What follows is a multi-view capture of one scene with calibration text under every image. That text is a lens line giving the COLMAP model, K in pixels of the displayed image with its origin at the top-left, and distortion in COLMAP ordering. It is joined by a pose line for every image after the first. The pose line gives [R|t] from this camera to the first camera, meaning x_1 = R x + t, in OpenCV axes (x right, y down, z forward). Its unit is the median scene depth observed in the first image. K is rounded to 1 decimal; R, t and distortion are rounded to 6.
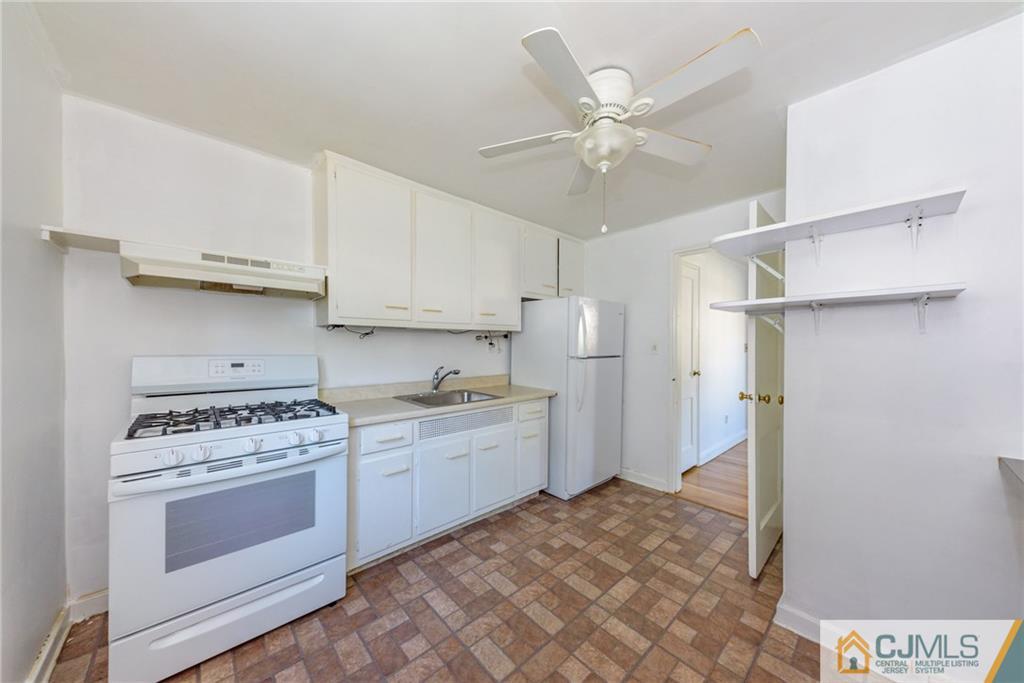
lens RADIAL K [[306.6, 0, 538.8], [0, 306.6, 346.9], [0, 0, 1]] dist [0.000303, -0.000005]
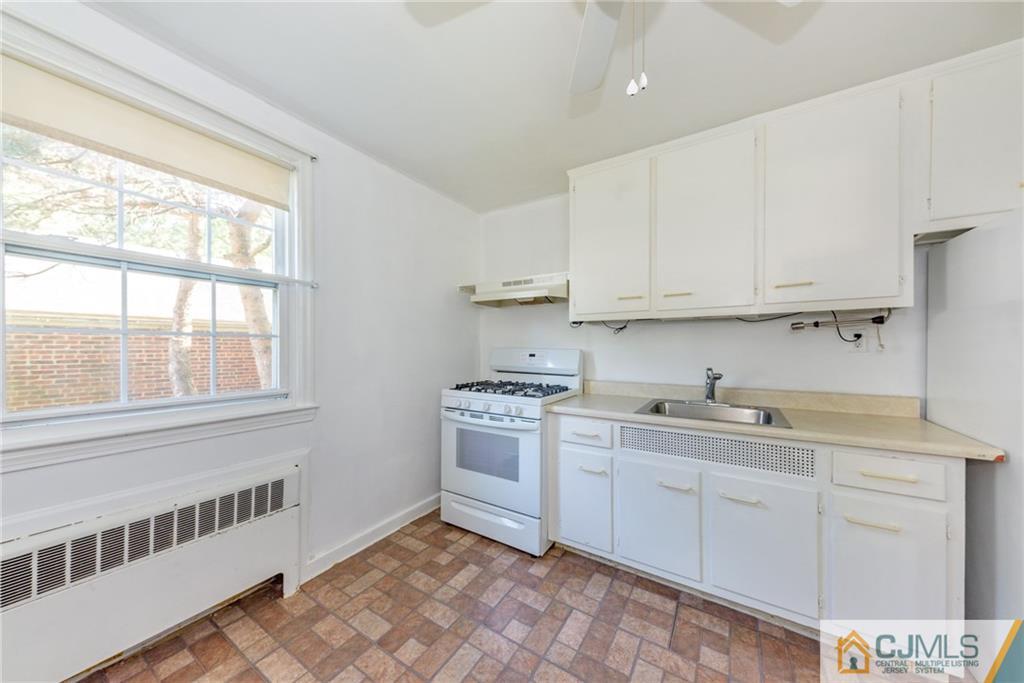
lens RADIAL K [[372.1, 0, 582.1], [0, 372.1, 346.5], [0, 0, 1]] dist [0.002140, 0.000047]
pose [[0.279400, -0.010161, -0.960121, 0.661607], [-0.001092, 0.999940, -0.010900, 0.033214], [0.960174, 0.004094, 0.279372, 0.660729]]
